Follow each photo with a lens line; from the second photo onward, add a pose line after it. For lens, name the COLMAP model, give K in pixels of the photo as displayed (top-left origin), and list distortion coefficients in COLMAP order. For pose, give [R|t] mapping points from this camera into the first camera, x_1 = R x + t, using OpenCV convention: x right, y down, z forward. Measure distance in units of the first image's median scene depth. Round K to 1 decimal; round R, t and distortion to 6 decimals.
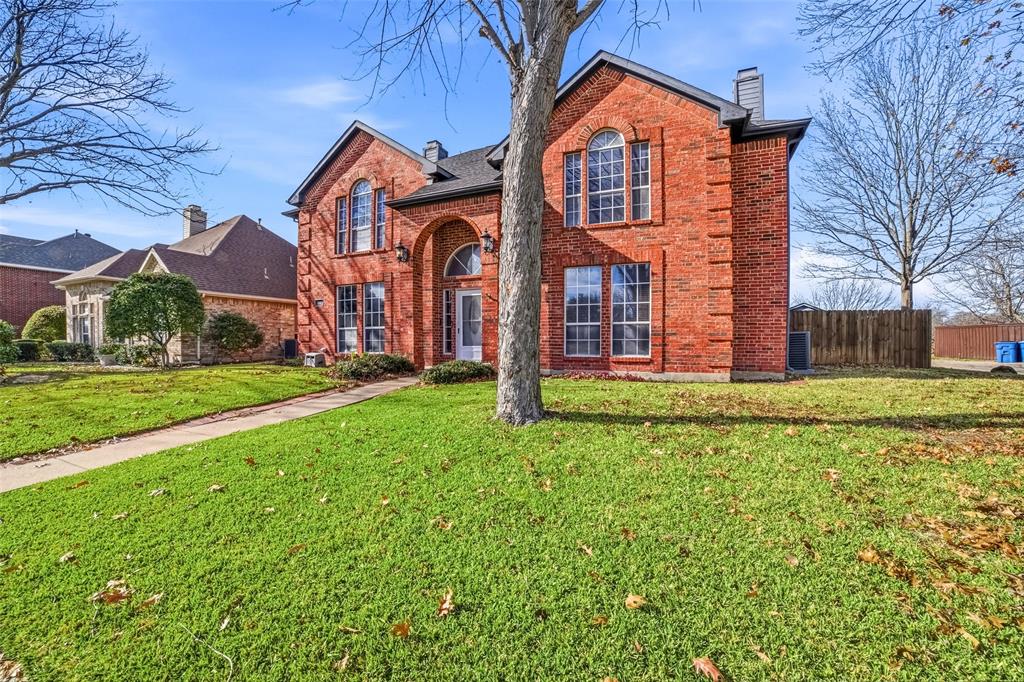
lens RADIAL K [[421.1, 0, 511.8], [0, 421.1, 343.0], [0, 0, 1]] dist [-0.105917, 0.033764]
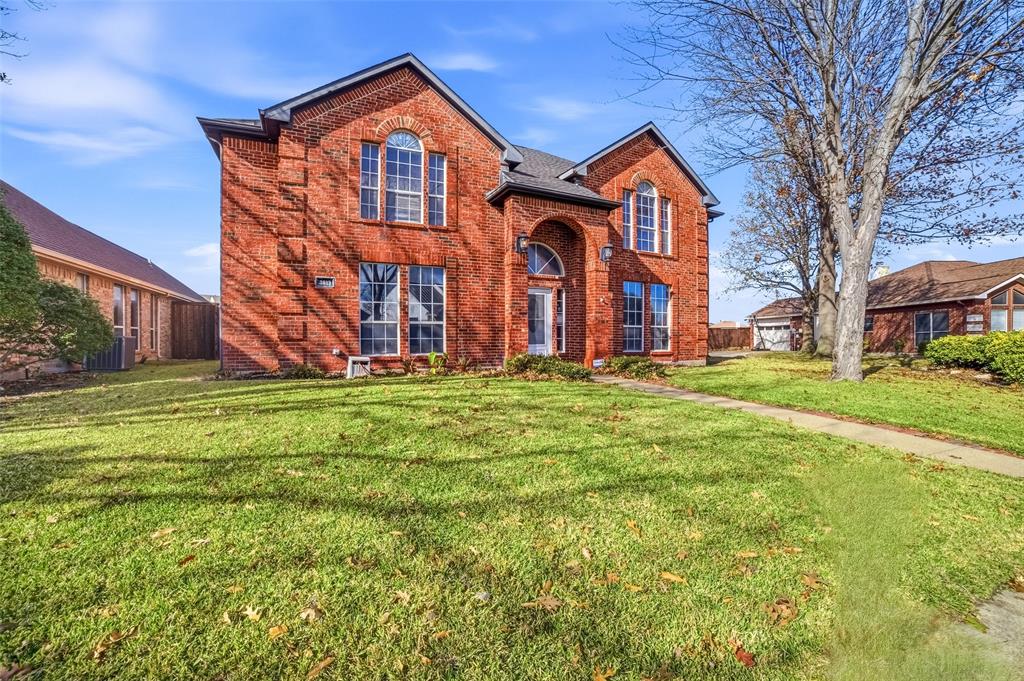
lens RADIAL K [[421.1, 0, 511.8], [0, 421.1, 342.5], [0, 0, 1]] dist [-0.105917, 0.033764]
pose [[0.656639, -0.003992, 0.754194, -0.801052], [0.004274, 0.999990, 0.001572, 0.000367], [-0.754193, 0.002191, 0.656649, 0.338201]]
